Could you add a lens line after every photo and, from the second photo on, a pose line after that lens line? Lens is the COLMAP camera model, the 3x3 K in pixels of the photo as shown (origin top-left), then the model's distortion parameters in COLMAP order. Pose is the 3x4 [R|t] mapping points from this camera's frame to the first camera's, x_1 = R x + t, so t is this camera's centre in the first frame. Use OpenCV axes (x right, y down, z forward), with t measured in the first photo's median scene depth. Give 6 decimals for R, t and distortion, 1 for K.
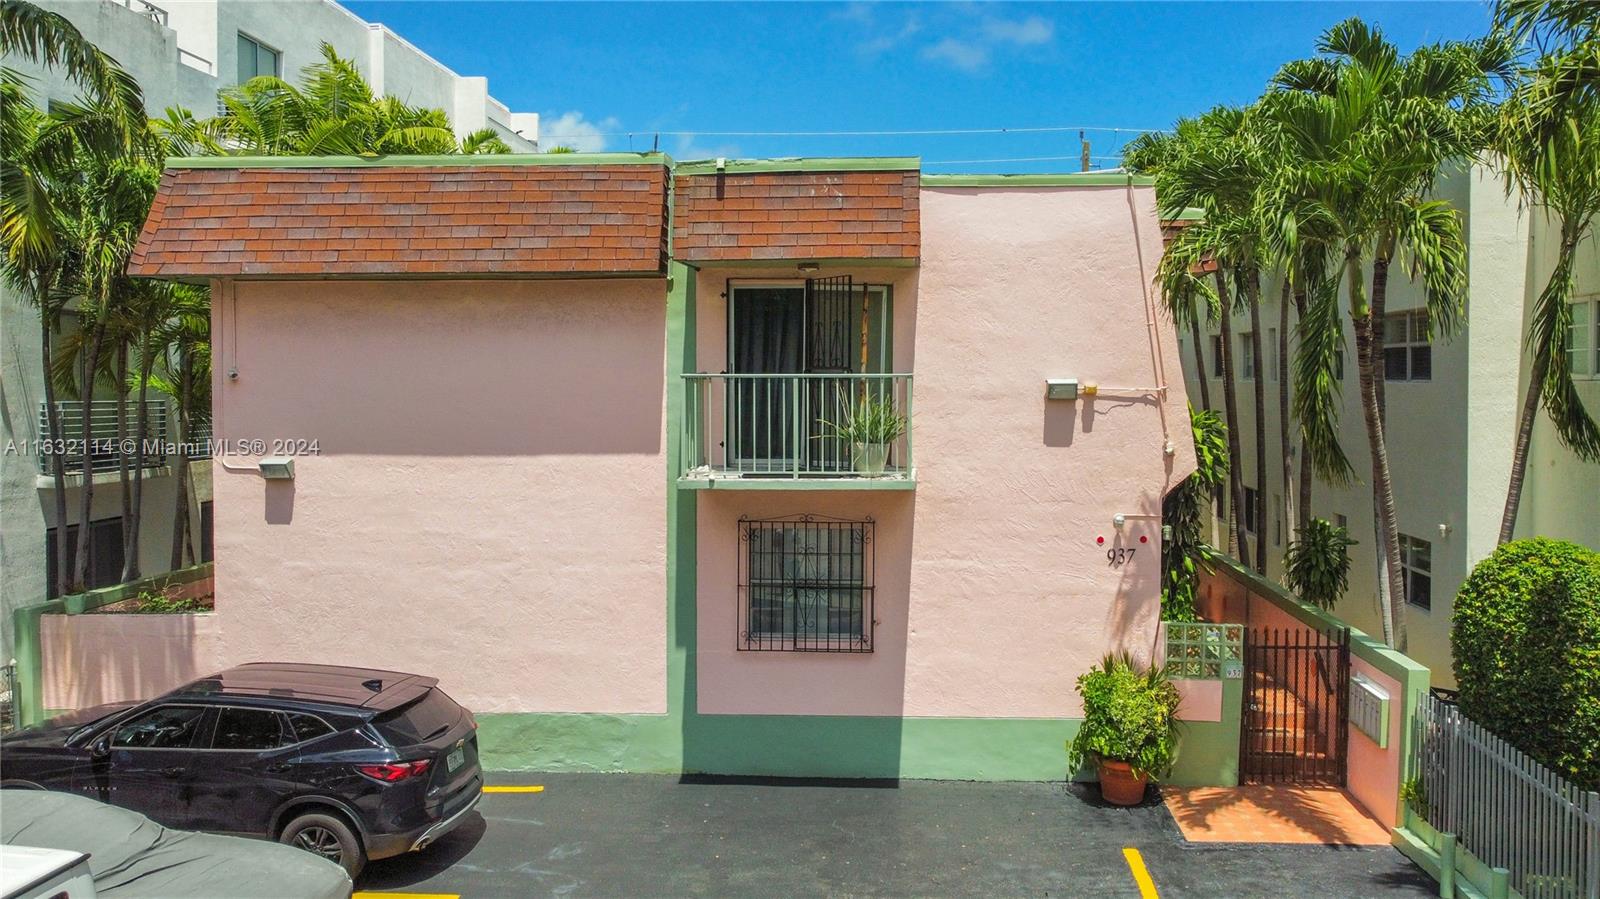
lens RADIAL K [[1044.4, 0, 800.0], [0, 1044.4, 449.5], [0, 0, 1]] dist [-0.000927, -0.000543]
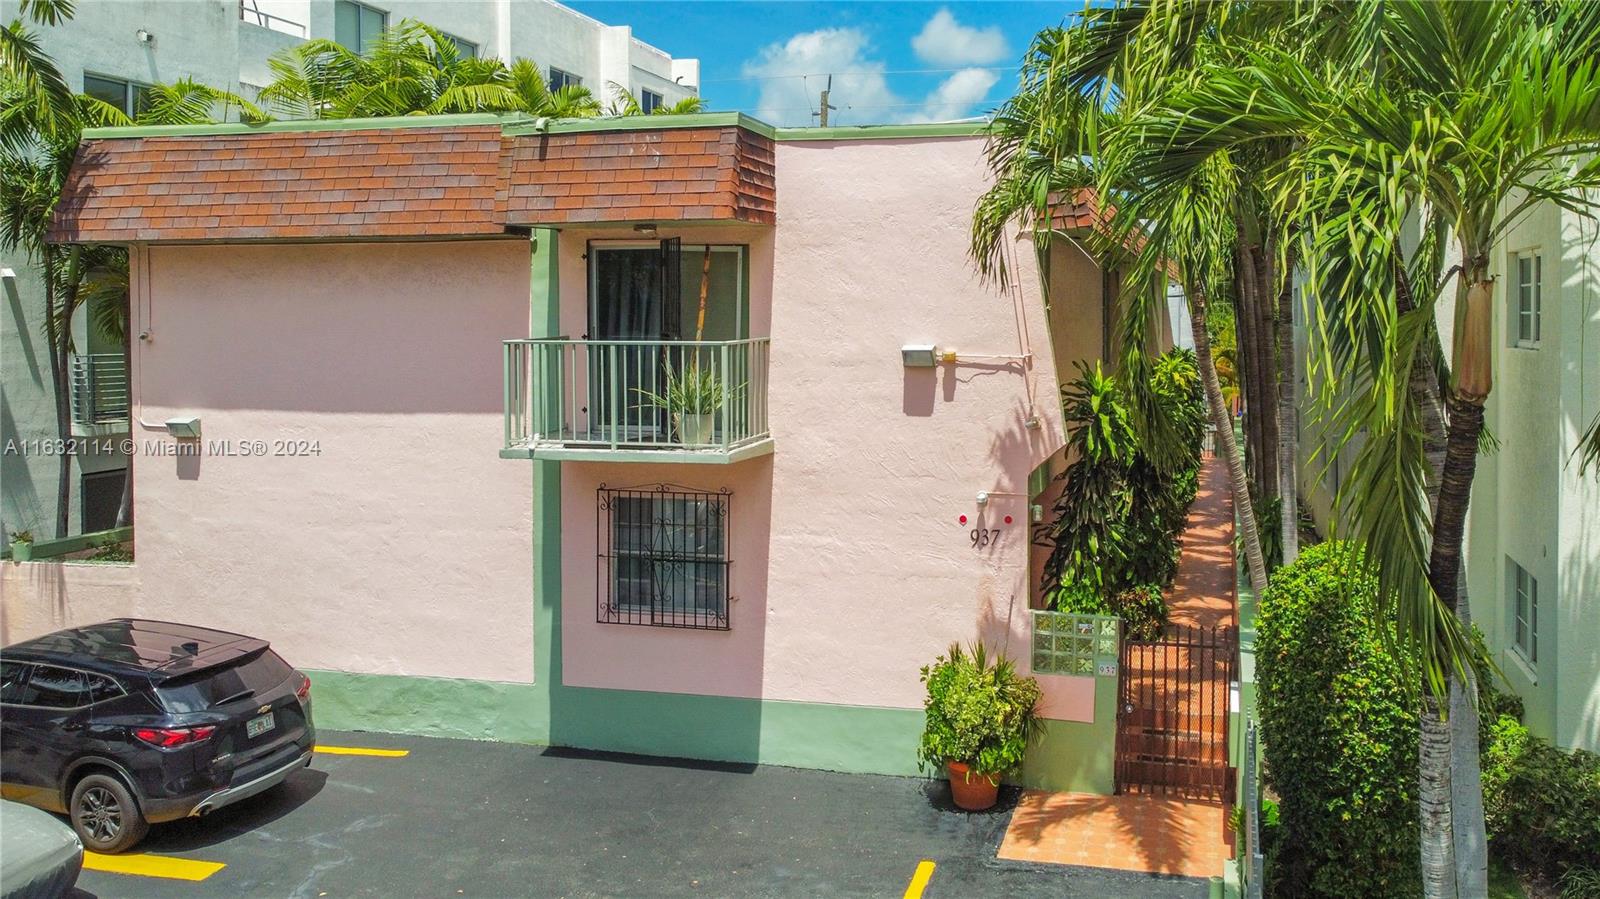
lens RADIAL K [[1054.7, 0, 898.8], [0, 1054.7, 386.6], [0, 0, 1]] dist [-0.000911, 0.001269]
pose [[0.990546, 0.008986, -0.136888, 0.357104], [-0.009013, 0.999959, 0.000424, -0.030237], [0.136886, 0.000814, 0.990587, 0.068561]]
